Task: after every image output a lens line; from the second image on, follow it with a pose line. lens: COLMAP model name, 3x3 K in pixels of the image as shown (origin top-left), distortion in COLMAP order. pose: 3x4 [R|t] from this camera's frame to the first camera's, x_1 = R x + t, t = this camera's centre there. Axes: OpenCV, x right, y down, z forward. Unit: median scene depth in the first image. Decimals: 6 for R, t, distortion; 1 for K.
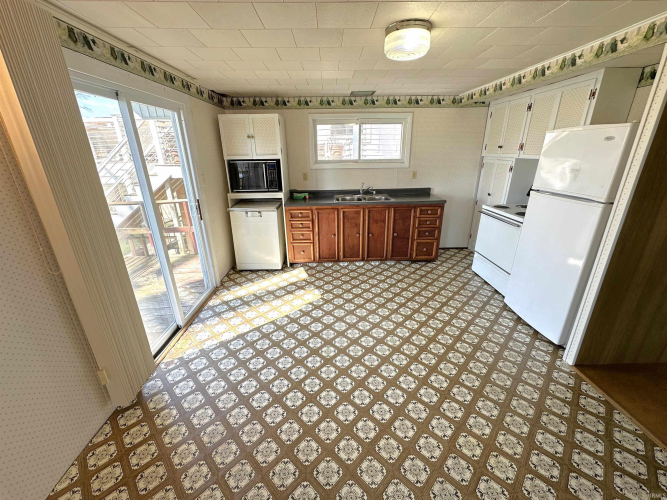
lens RADIAL K [[274.4, 0, 333.5], [0, 274.4, 250.0], [0, 0, 1]] dist [-0.000442, 0.000009]
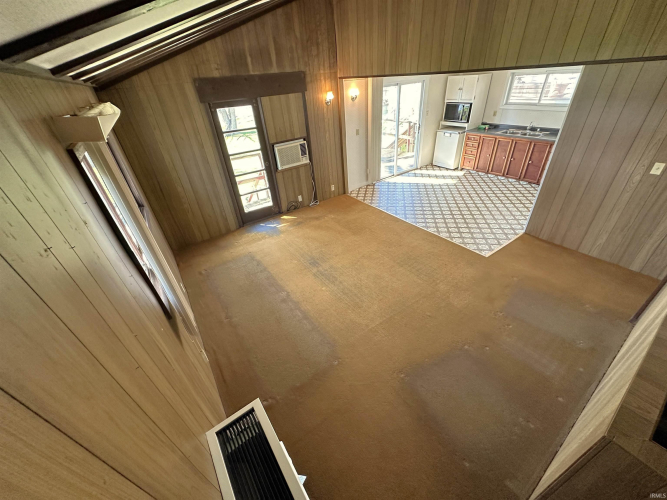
lens RADIAL K [[265.7, 0, 333.5], [0, 265.7, 250.0], [0, 0, 1]] dist [-0.000948, 0.000098]
pose [[0.552524, 0.436455, -0.710088, 0.862873], [-0.224898, 0.898406, 0.377210, 0.066237], [0.802582, -0.048720, 0.594549, -0.708599]]
